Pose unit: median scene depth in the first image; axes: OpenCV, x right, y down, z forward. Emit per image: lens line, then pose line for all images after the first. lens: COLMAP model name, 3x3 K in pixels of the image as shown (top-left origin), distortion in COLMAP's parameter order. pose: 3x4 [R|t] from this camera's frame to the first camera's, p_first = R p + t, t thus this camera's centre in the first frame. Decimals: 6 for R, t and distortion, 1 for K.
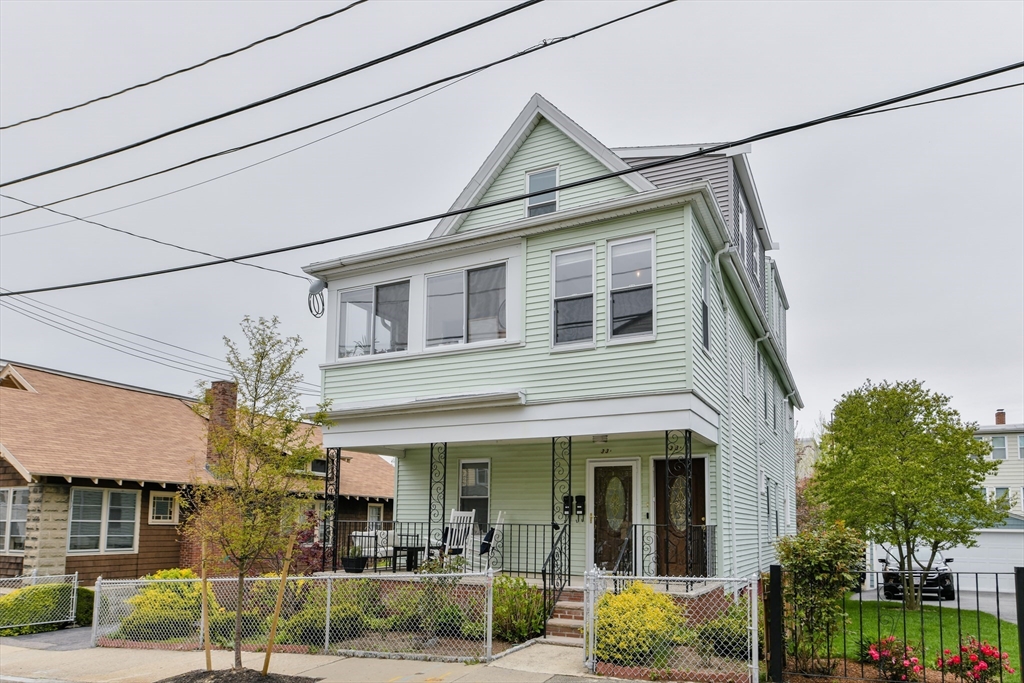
lens RADIAL K [[650.5, 0, 512.0], [0, 650.5, 341.5], [0, 0, 1]] dist [0.002419, 0.000026]
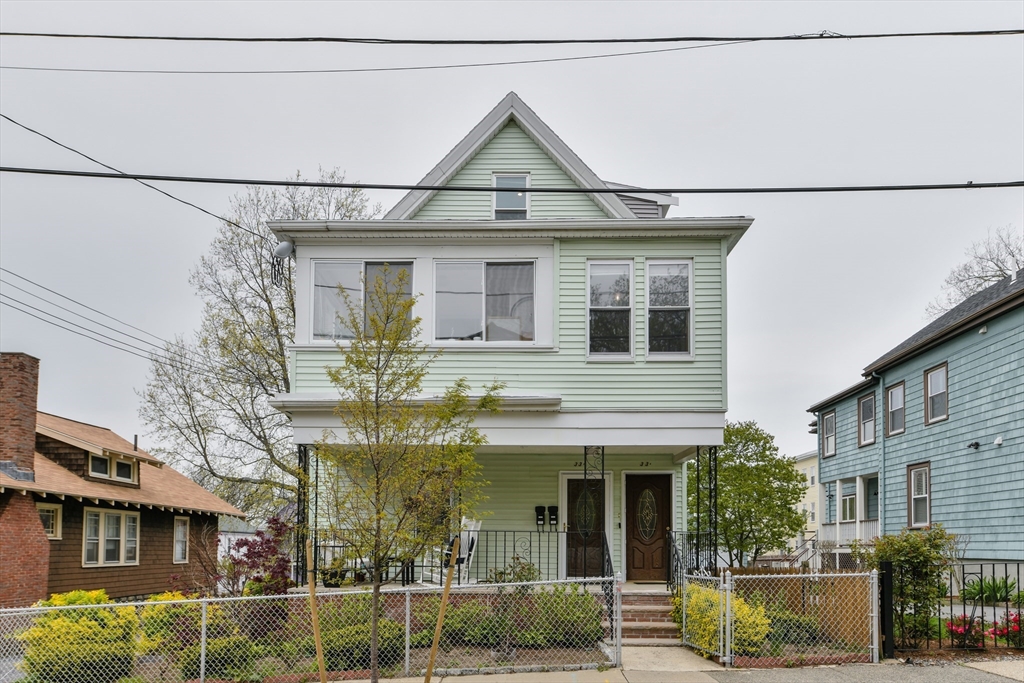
lens RADIAL K [[618.2, 0, 511.7], [0, 618.2, 417.9], [0, 0, 1]] dist [-0.000732, 0.000942]
pose [[0.902332, 0.081093, 0.423344, -0.402473], [-0.112291, 0.992455, 0.049233, 0.063850], [-0.416157, -0.091962, 0.904630, 0.176352]]
